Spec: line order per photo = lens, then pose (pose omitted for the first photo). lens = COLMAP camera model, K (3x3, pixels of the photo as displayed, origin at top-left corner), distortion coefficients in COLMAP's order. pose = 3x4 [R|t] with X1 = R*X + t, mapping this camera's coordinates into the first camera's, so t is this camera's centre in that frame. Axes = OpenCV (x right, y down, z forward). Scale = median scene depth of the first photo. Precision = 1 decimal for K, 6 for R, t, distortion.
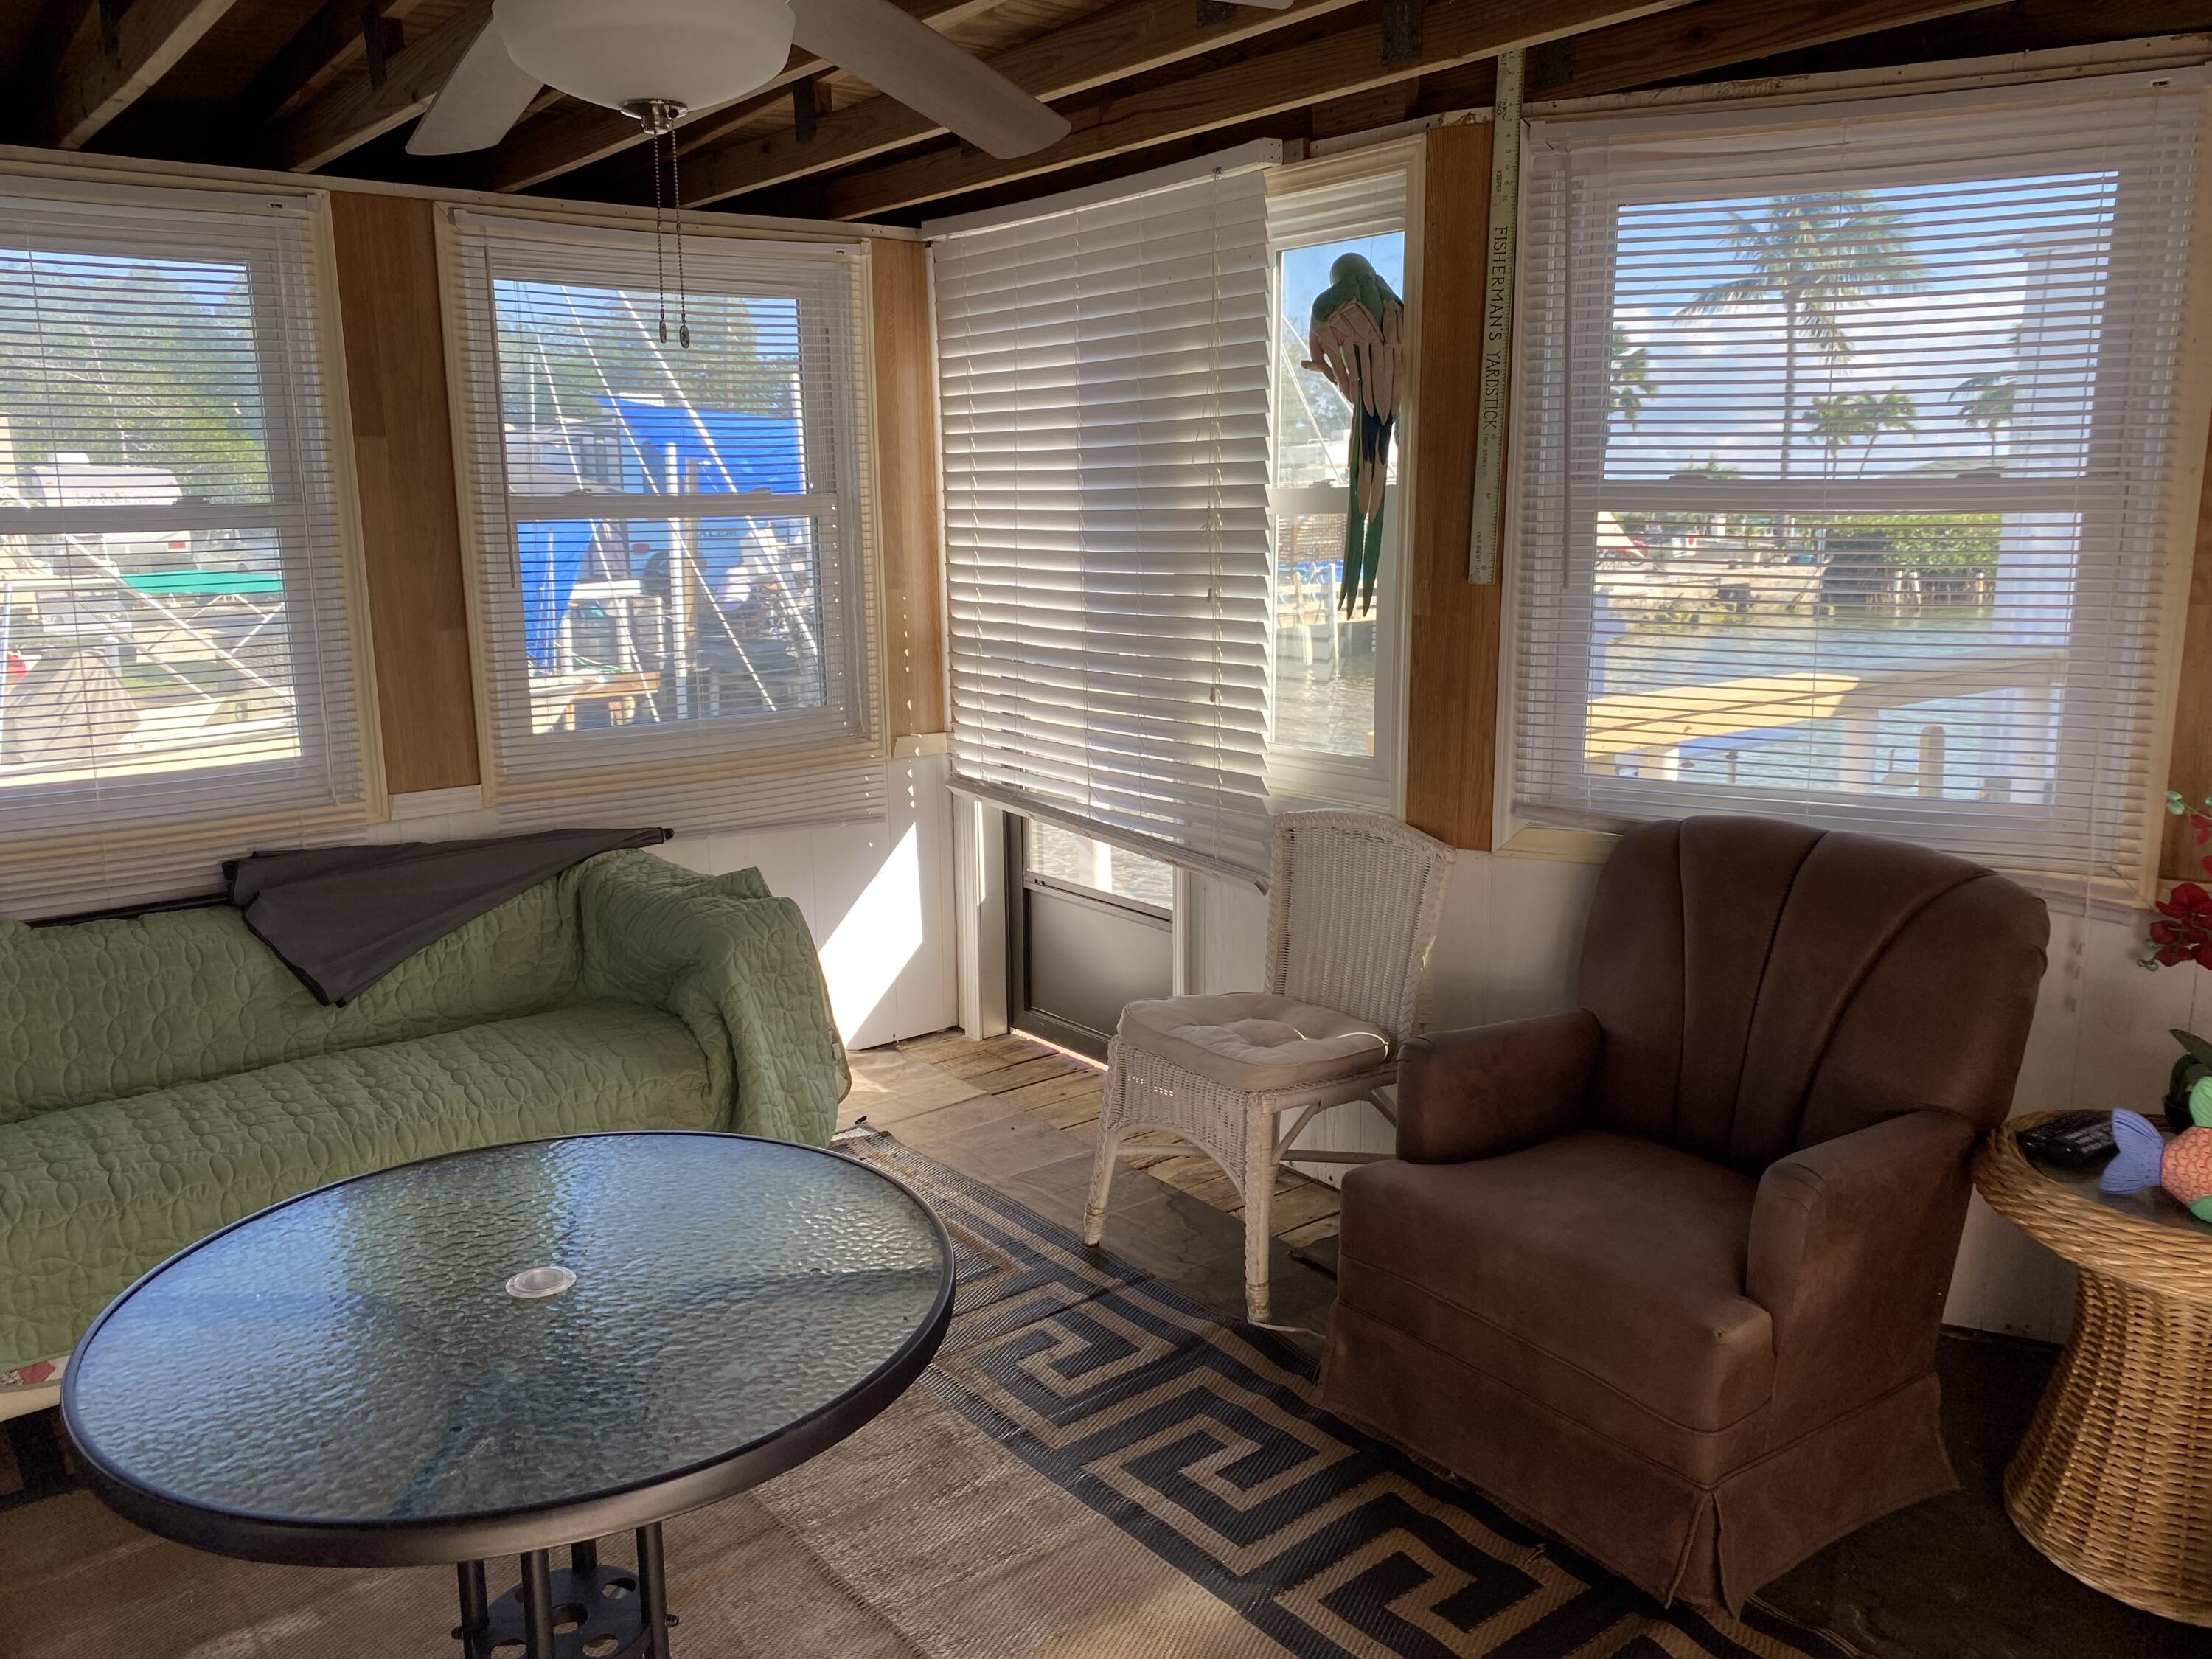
lens RADIAL K [[1683.9, 0, 1100.3], [0, 1683.9, 817.2], [0, 0, 1]] dist [0.043361, -0.048699]
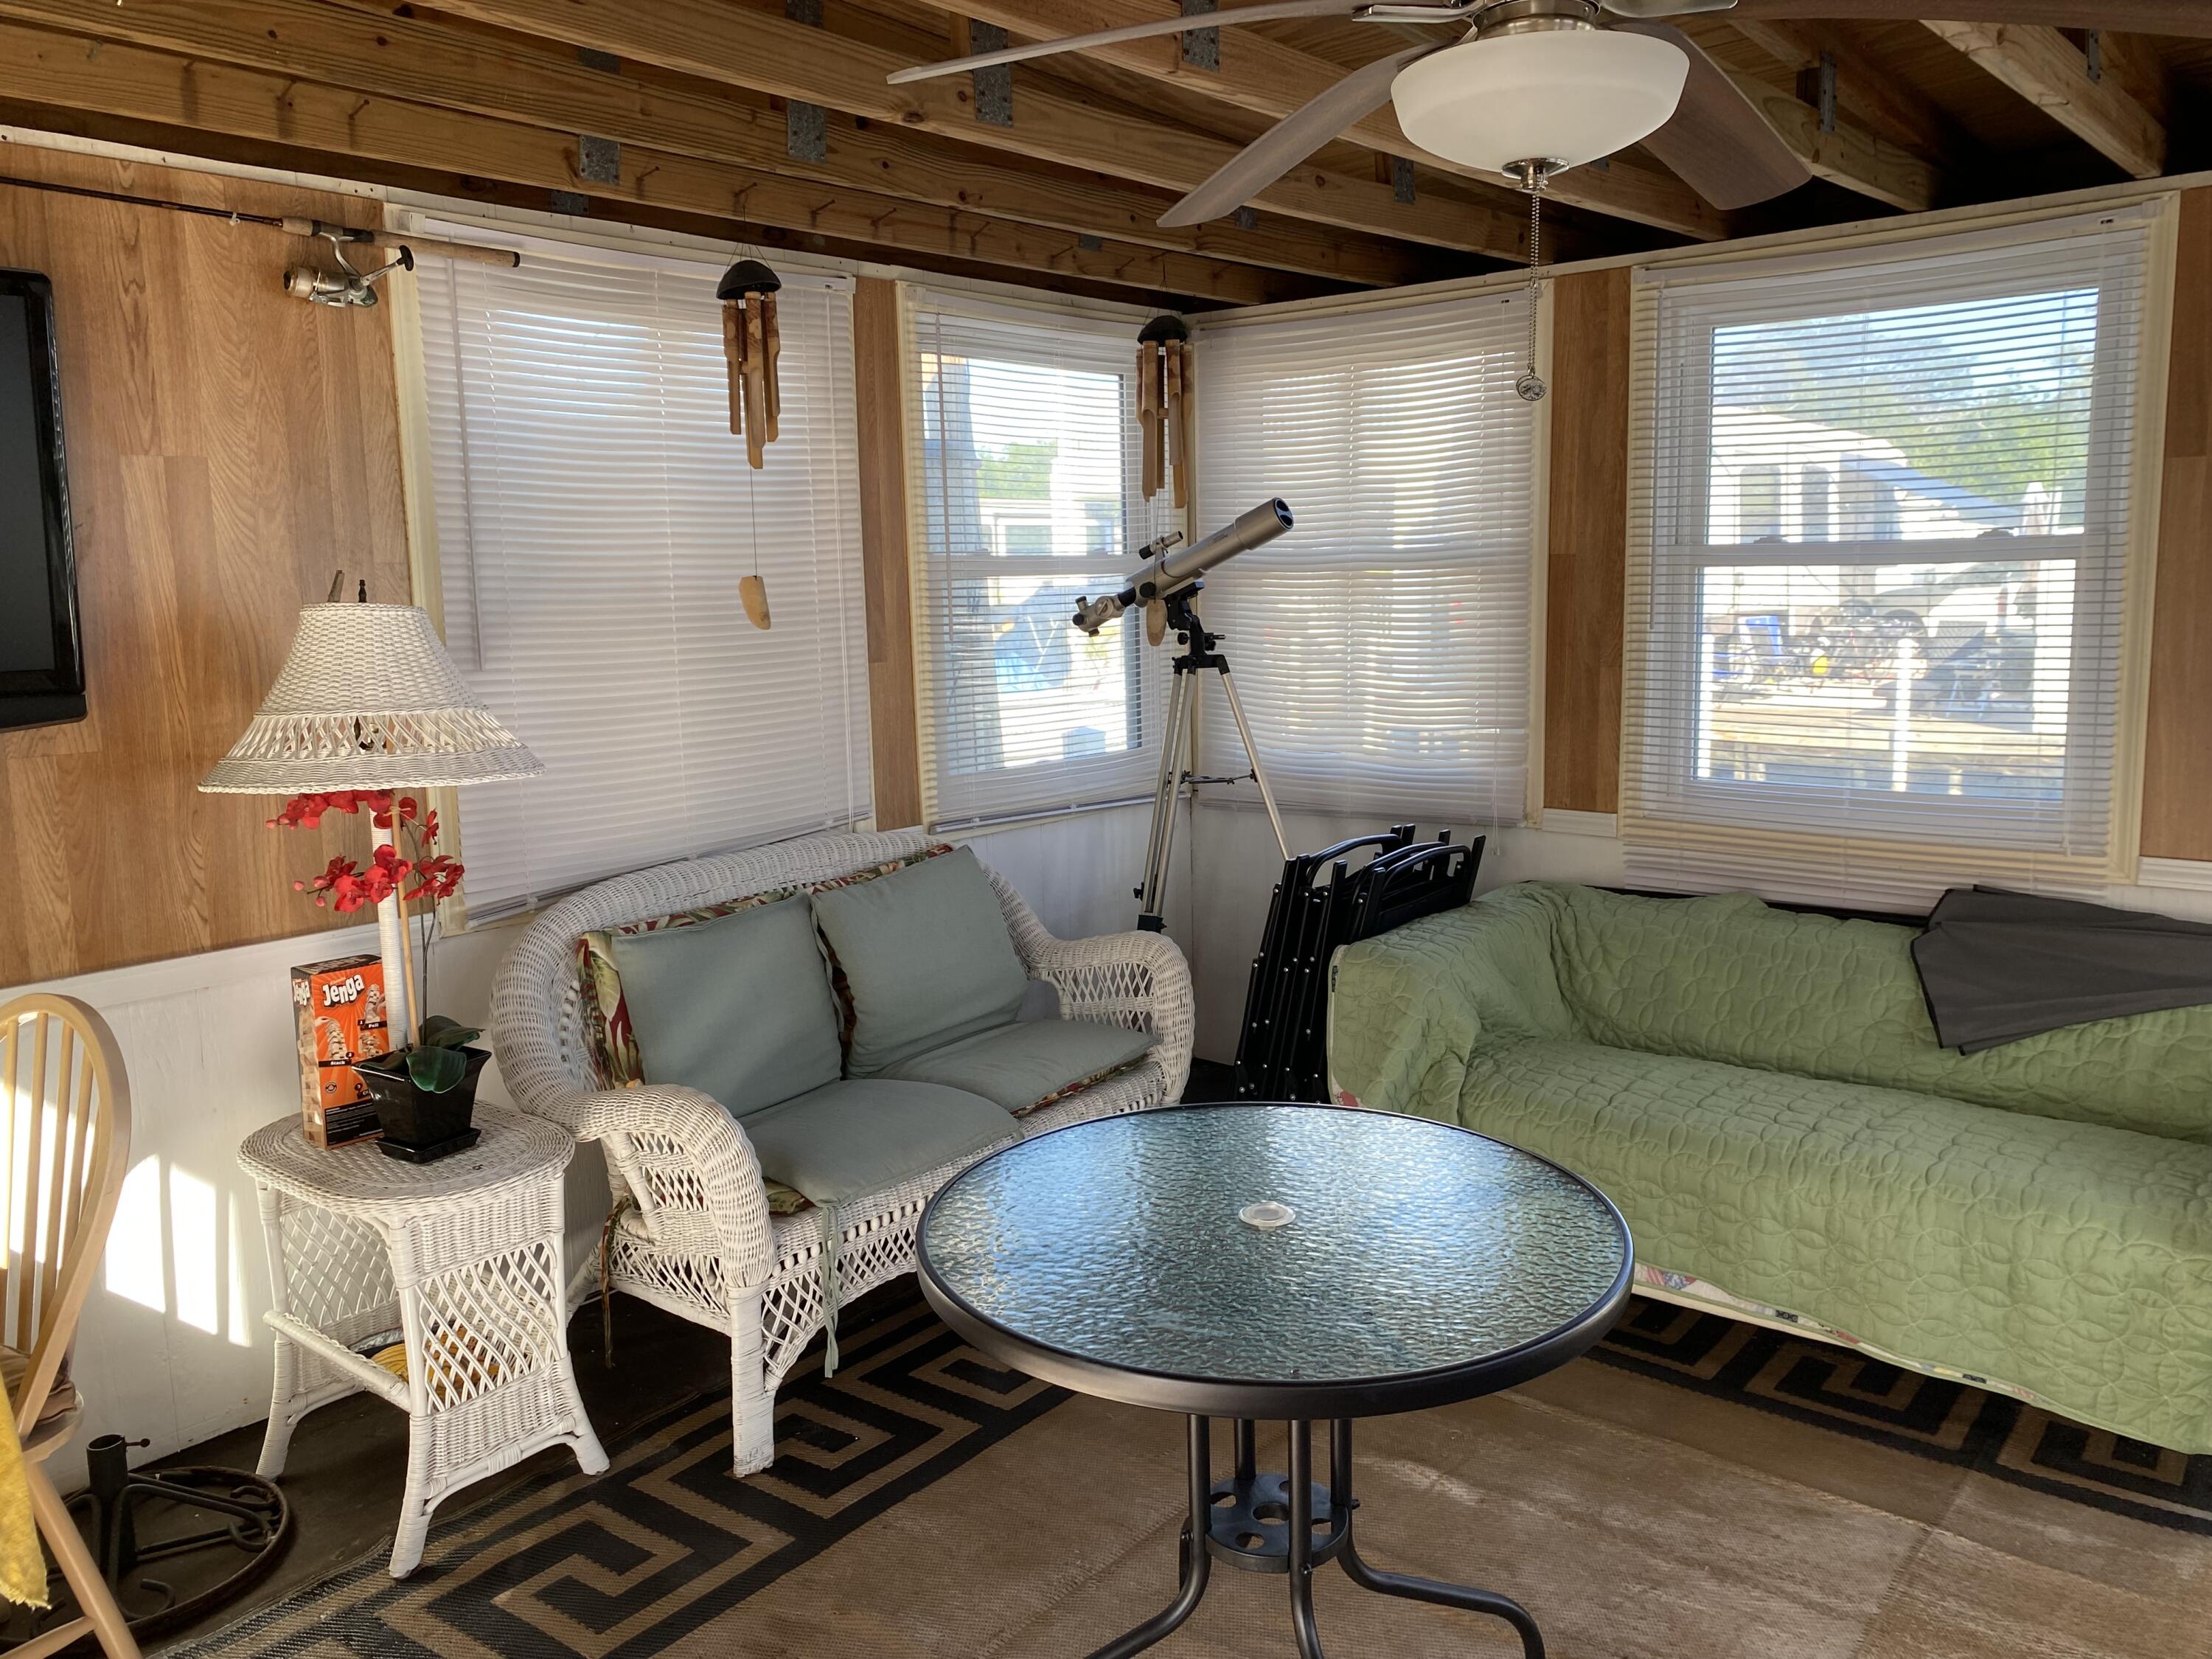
lens RADIAL K [[1683.9, 0, 1113.7], [0, 1683.9, 823.8], [0, 0, 1]] dist [0.043361, -0.048699]
pose [[0.201822, 0.160228, -0.966227, 0.130579], [-0.155122, 0.979305, 0.129995, -0.024139], [0.967060, 0.123647, 0.222500, 0.104337]]
